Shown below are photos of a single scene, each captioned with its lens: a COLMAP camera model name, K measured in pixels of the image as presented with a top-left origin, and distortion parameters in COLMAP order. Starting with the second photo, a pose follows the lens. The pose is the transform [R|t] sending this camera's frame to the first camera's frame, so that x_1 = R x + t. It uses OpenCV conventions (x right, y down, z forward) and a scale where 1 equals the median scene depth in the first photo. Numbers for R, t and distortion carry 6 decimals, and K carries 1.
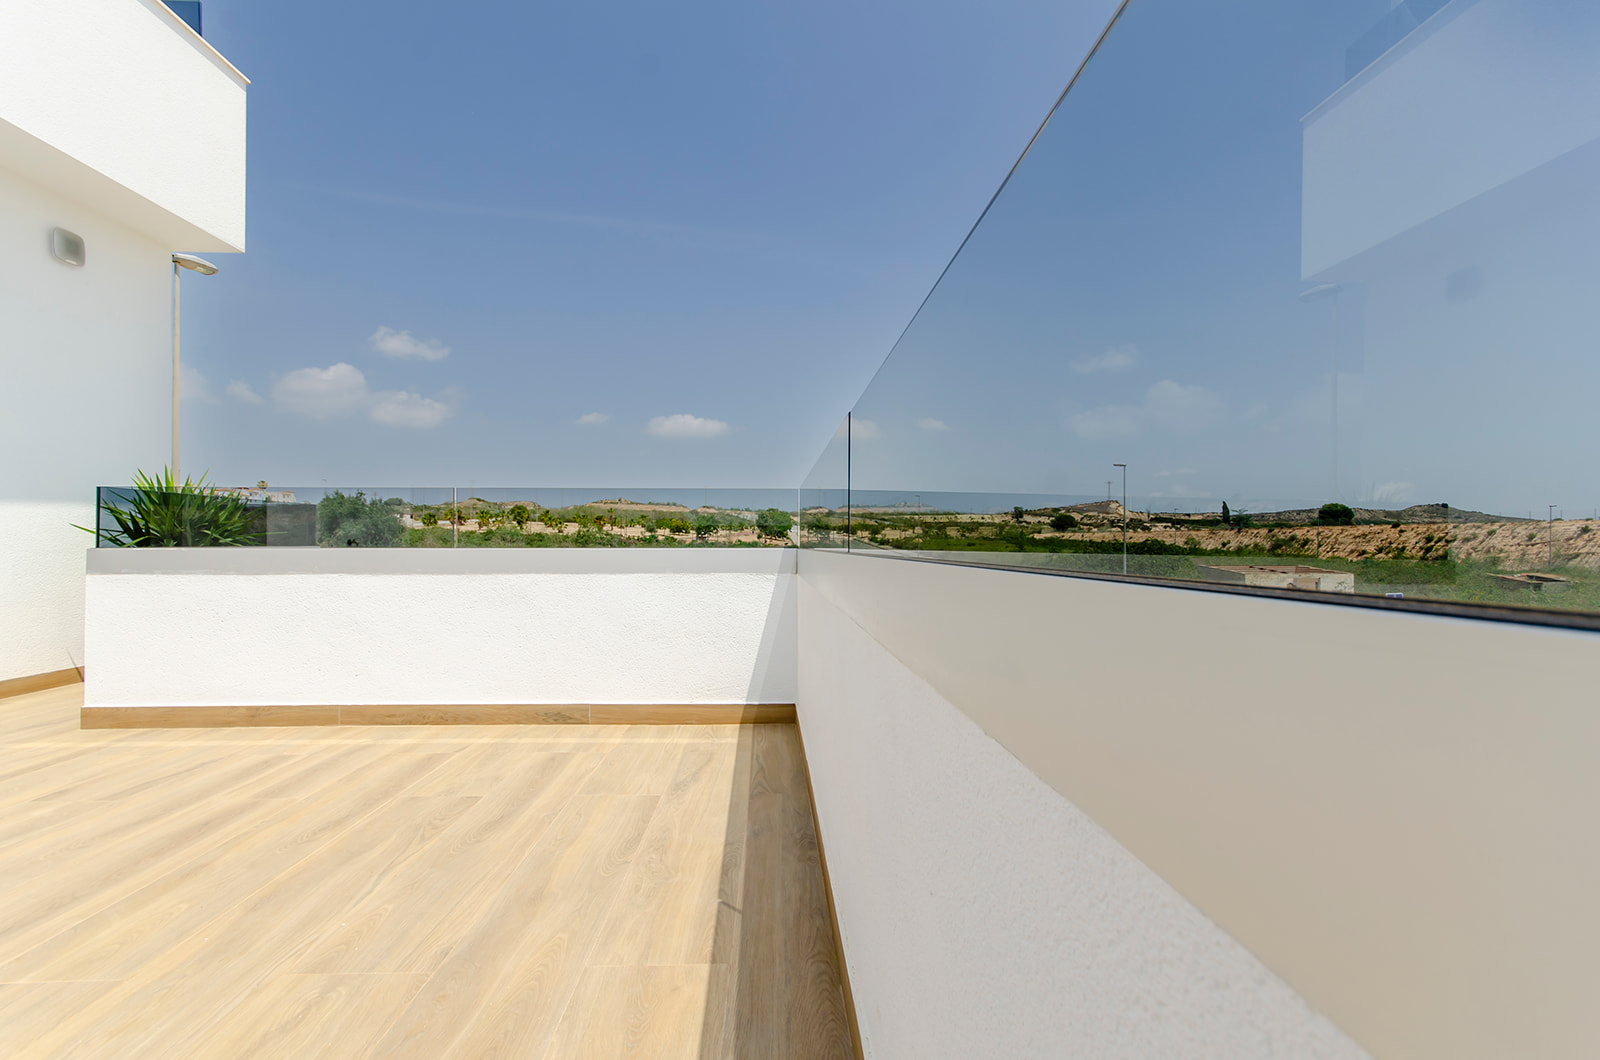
lens RADIAL K [[715.9, 0, 806.1], [0, 715.9, 543.4], [0, 0, 1]] dist [0.007245, -0.001300]
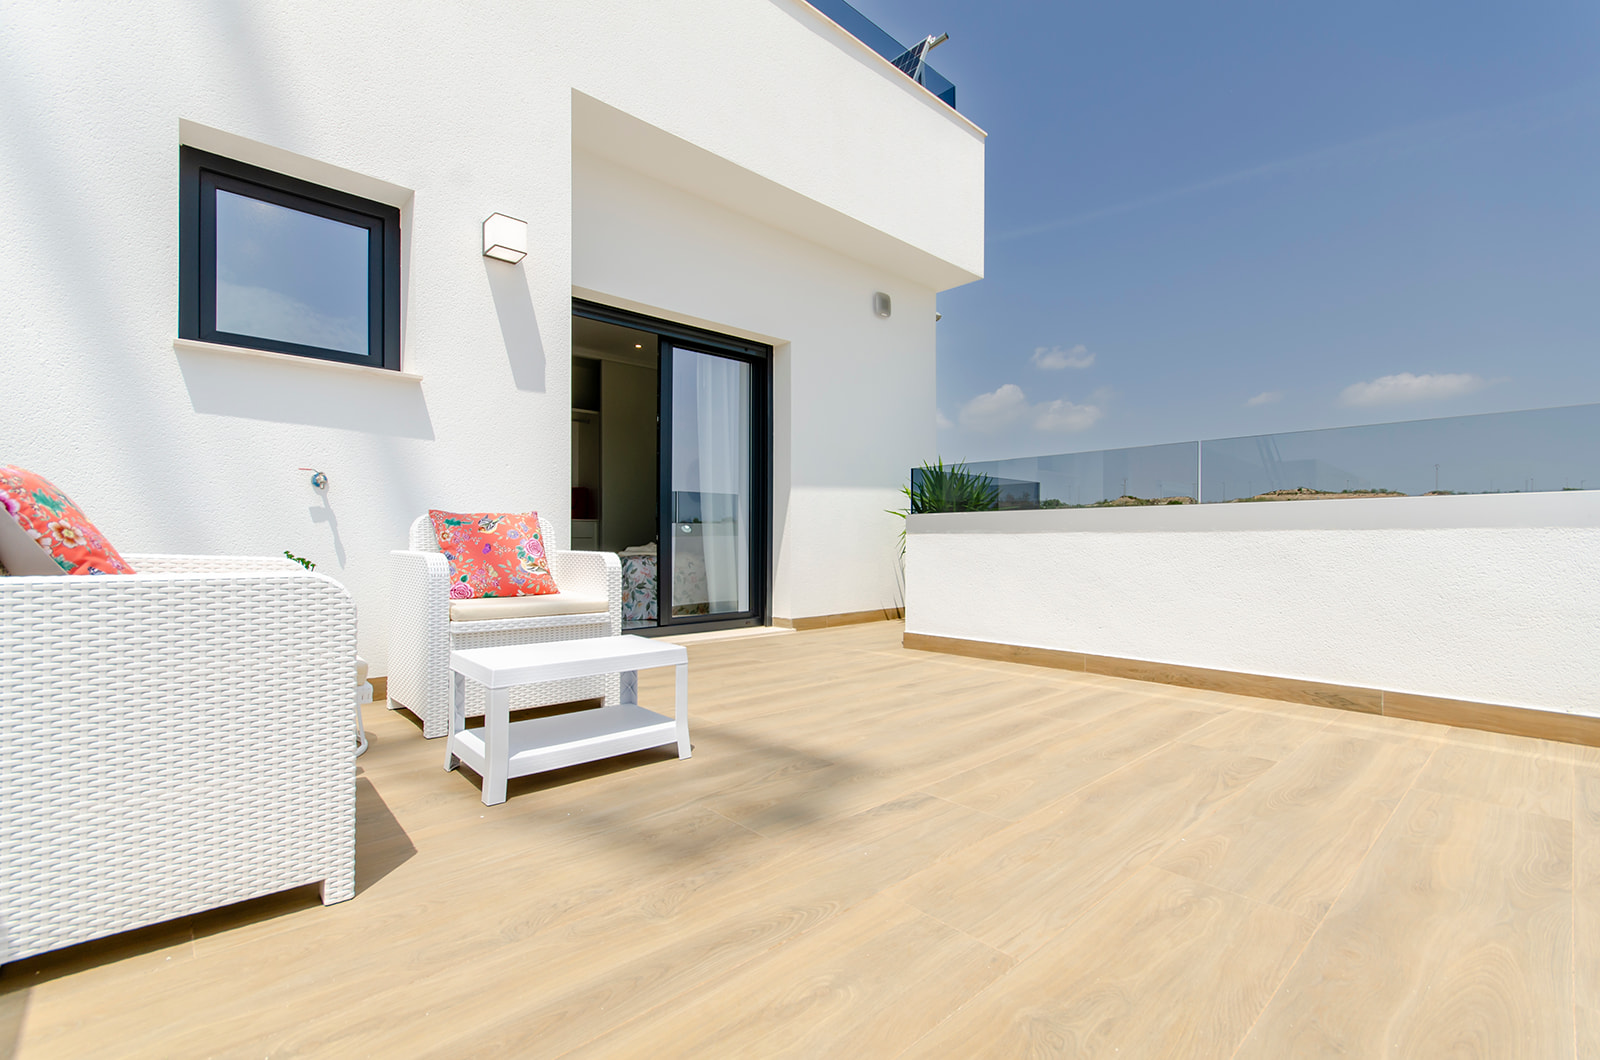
lens RADIAL K [[715.9, 0, 790.1], [0, 715.9, 533.2], [0, 0, 1]] dist [0.007245, -0.001300]
pose [[0.645716, -0.009687, -0.763516, -0.114760], [0.000348, 0.999923, -0.012392, 0.058482], [0.763577, 0.007736, 0.645670, -0.029045]]
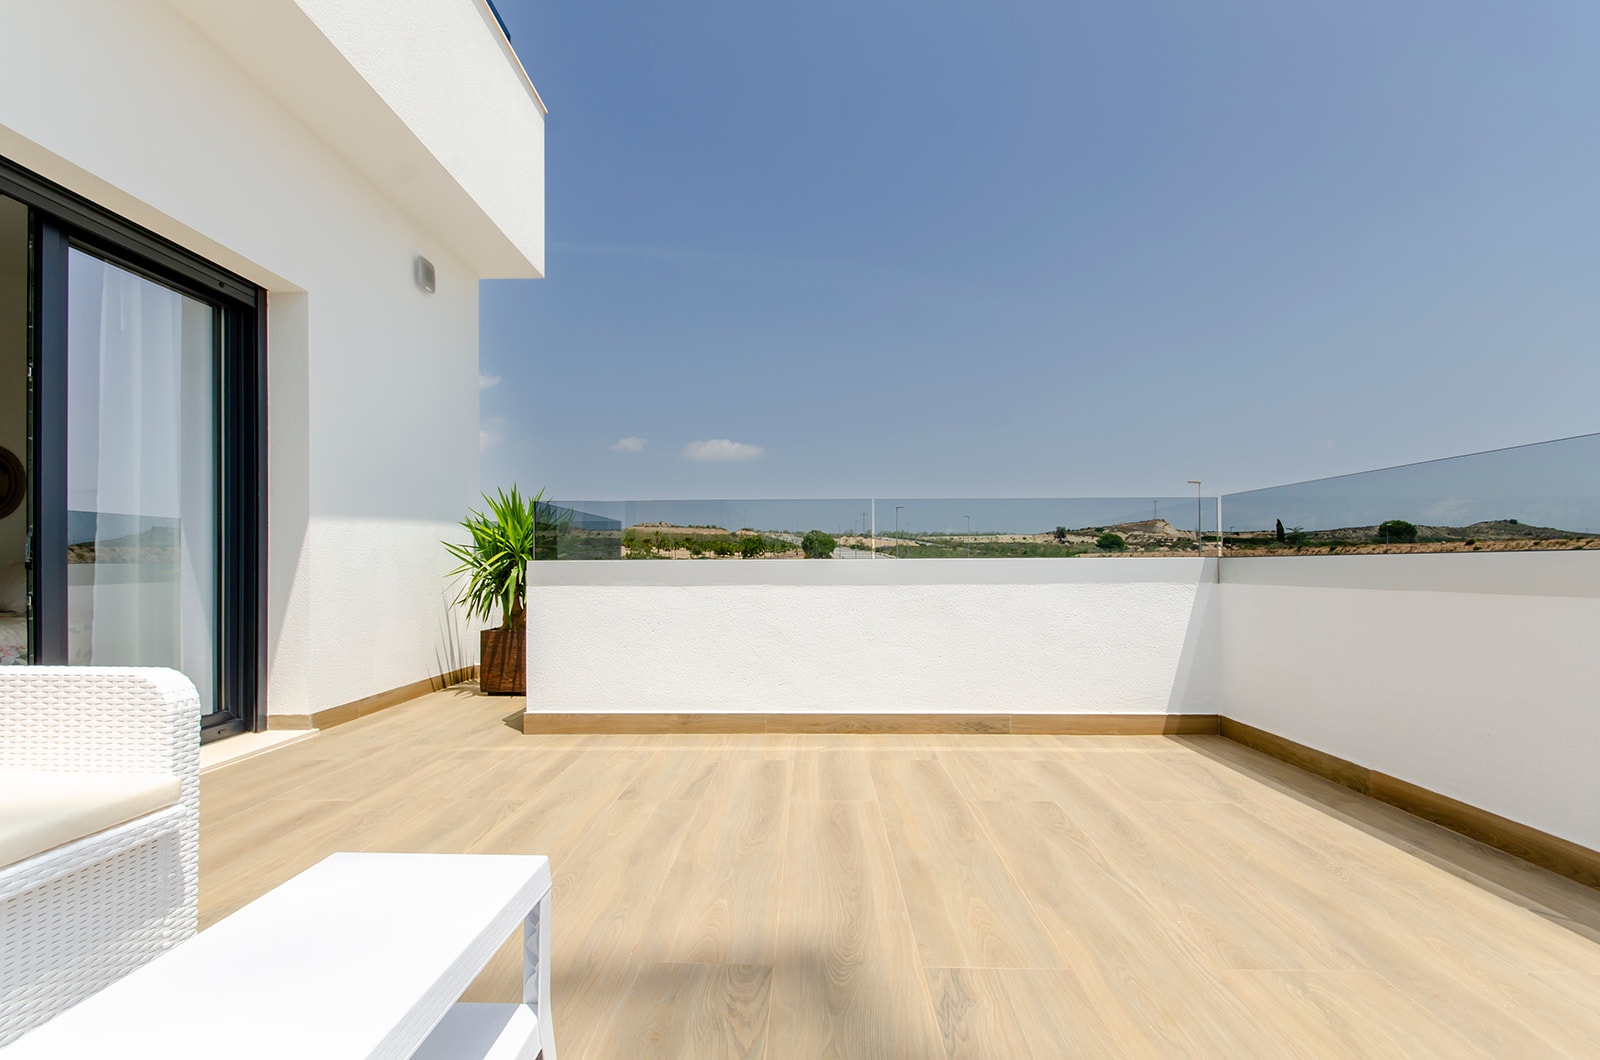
lens RADIAL K [[715.9, 0, 798.6], [0, 715.9, 564.8], [0, 0, 1]] dist [0.007245, -0.001300]
pose [[0.998626, -0.005787, -0.052080, -0.549222], [0.005736, 0.999983, -0.001140, 0.016310], [0.052086, 0.000840, 0.998642, -0.010730]]
